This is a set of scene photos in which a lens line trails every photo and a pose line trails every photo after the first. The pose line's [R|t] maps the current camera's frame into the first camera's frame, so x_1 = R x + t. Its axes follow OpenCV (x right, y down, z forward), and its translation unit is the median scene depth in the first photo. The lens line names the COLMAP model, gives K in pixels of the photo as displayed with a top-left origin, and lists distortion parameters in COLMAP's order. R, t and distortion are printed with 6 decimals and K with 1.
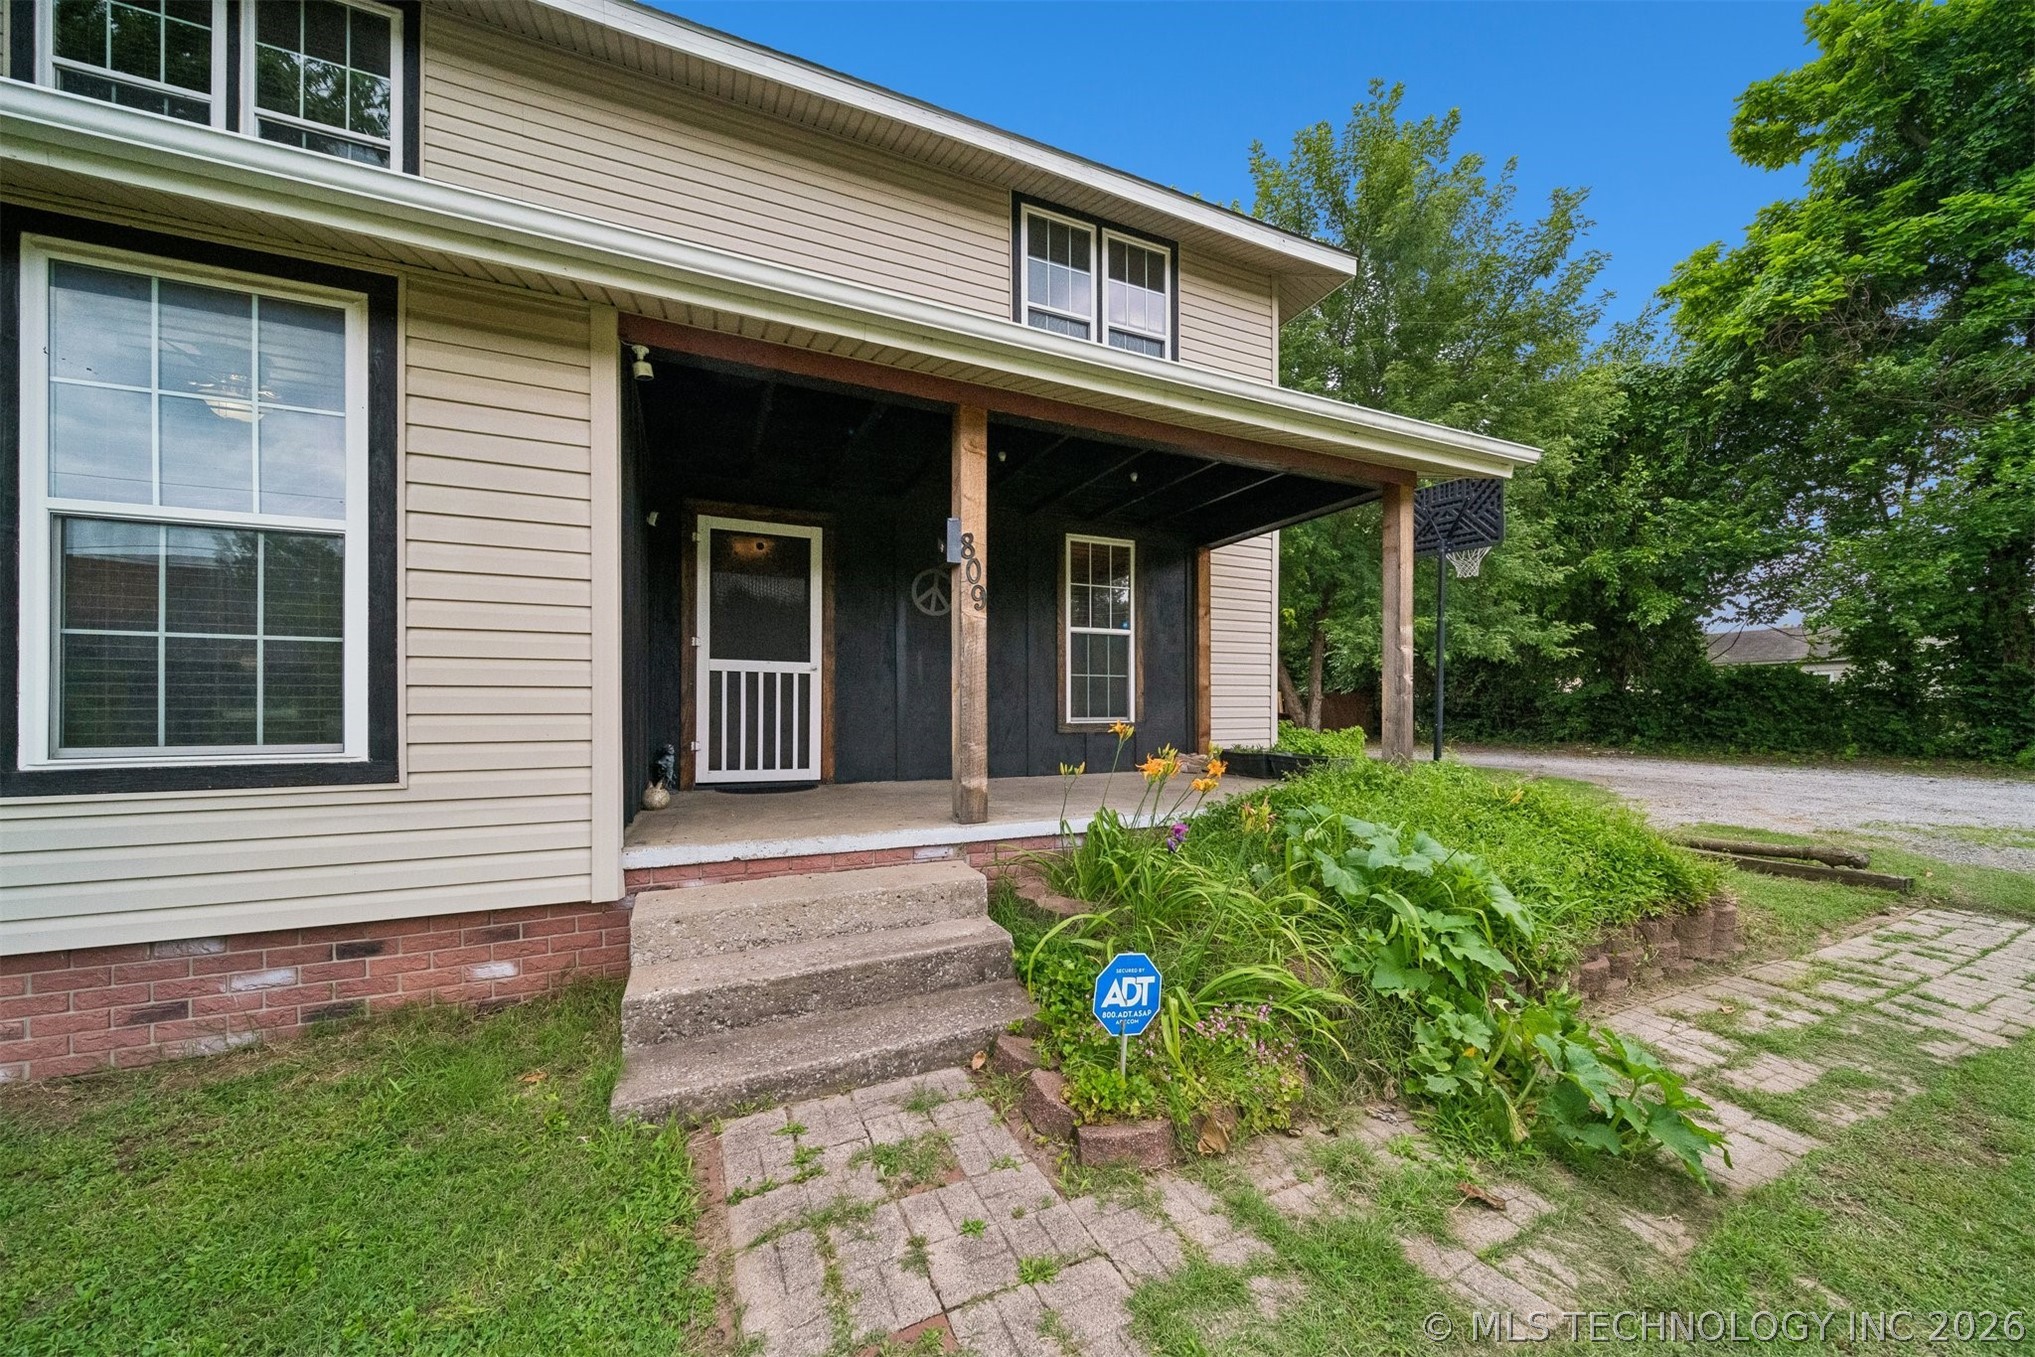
lens RADIAL K [[725.3, 0, 1038.1], [0, 725.3, 702.7], [0, 0, 1]] dist [0.004915, -0.001714]
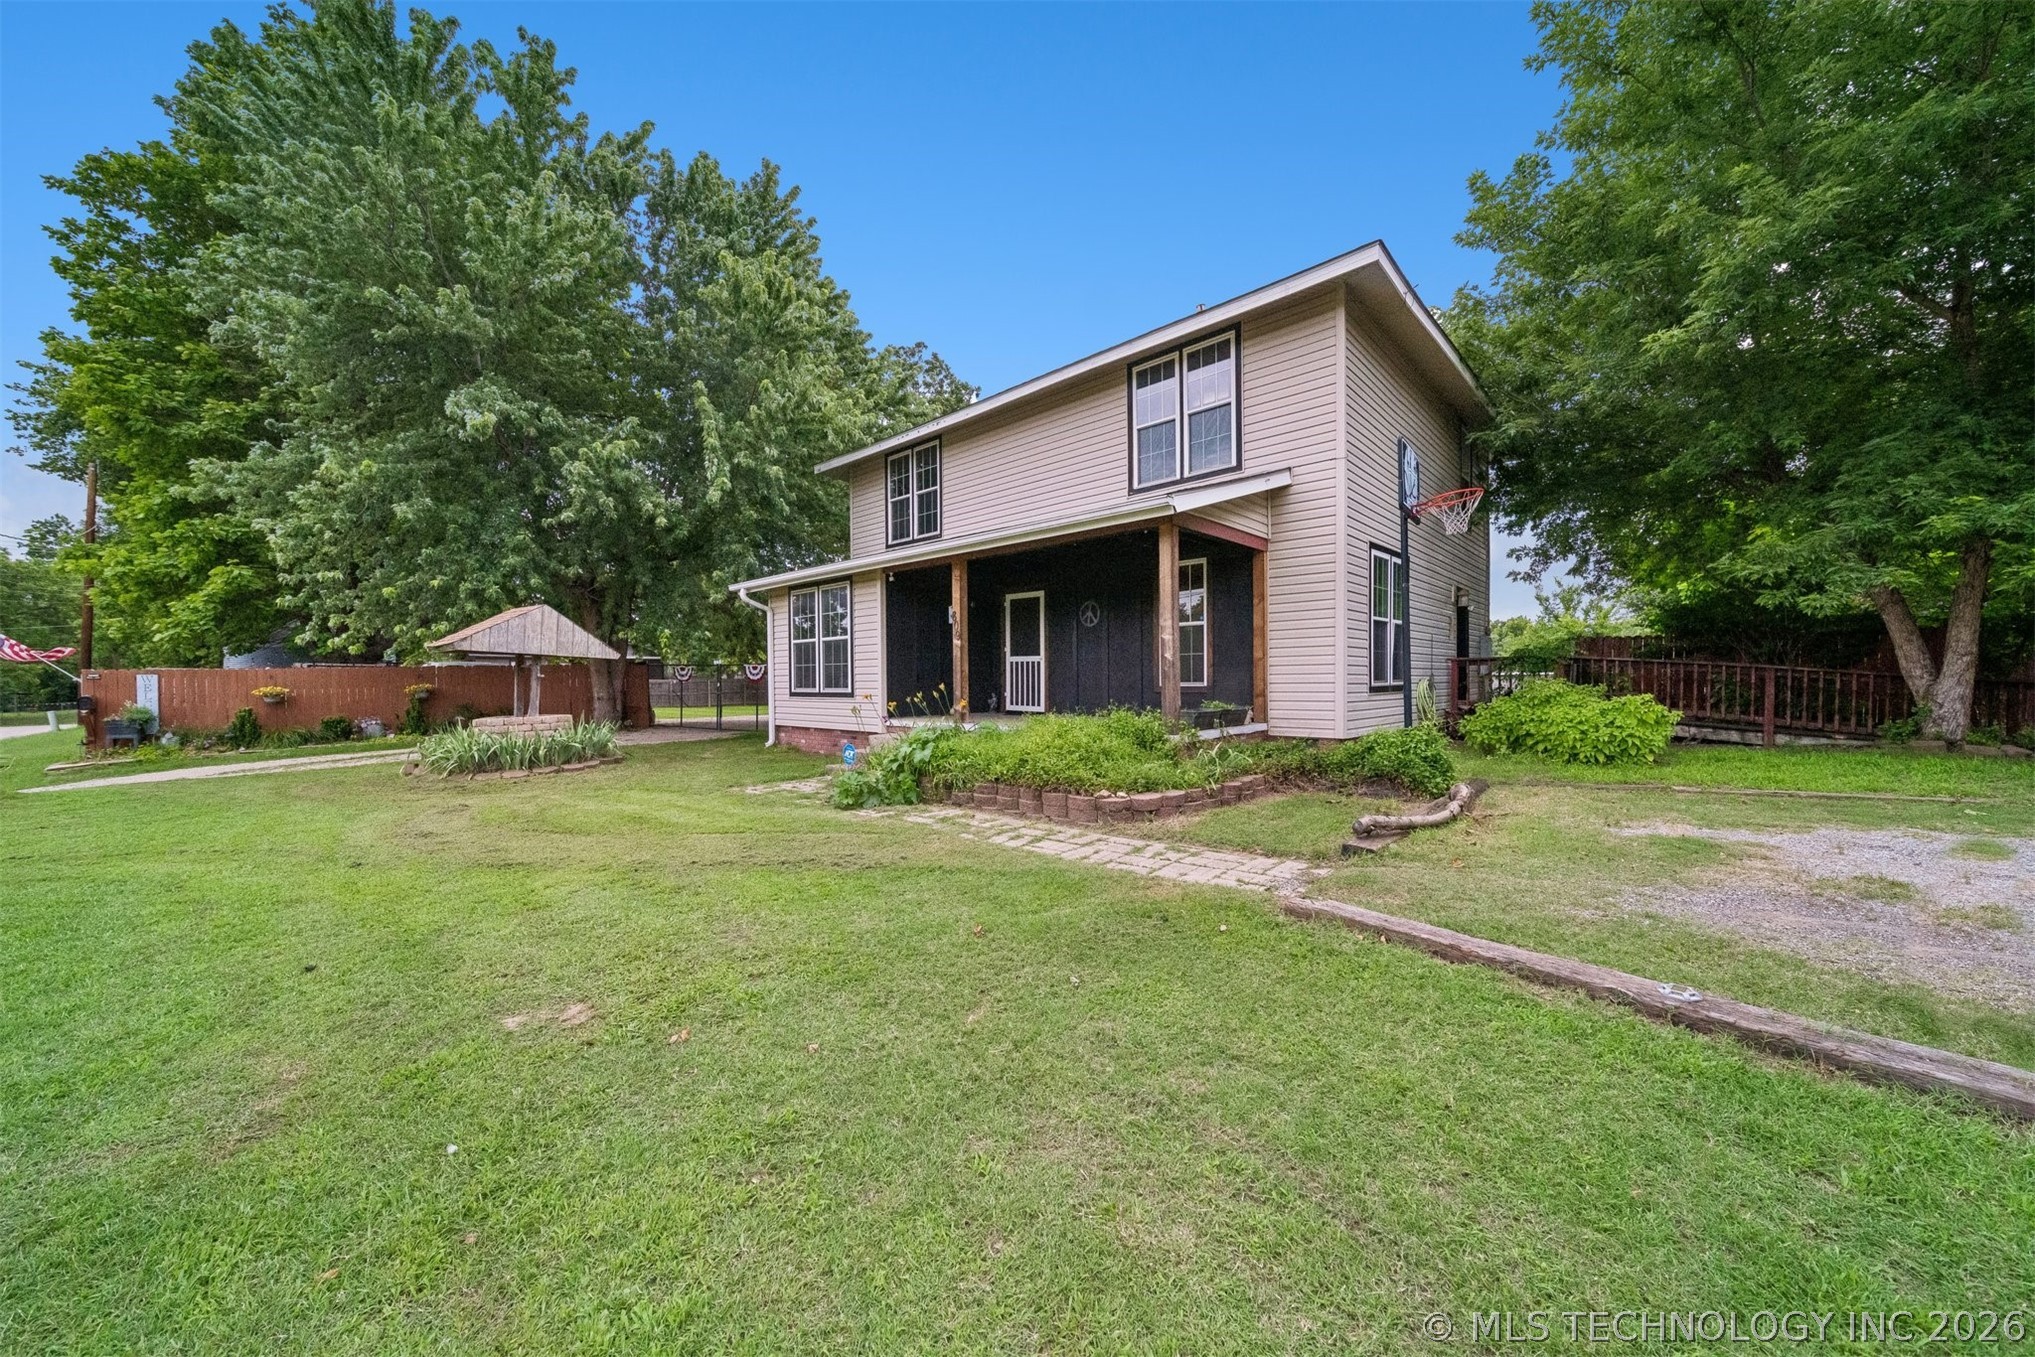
lens RADIAL K [[725.3, 0, 1021.0], [0, 725.3, 682.7], [0, 0, 1]] dist [0.004915, -0.001714]
pose [[0.377972, 0.001646, -0.925816, 1.609494], [0.019086, 0.999772, 0.009570, 0.000450], [0.925620, -0.021287, 0.377854, 0.154965]]
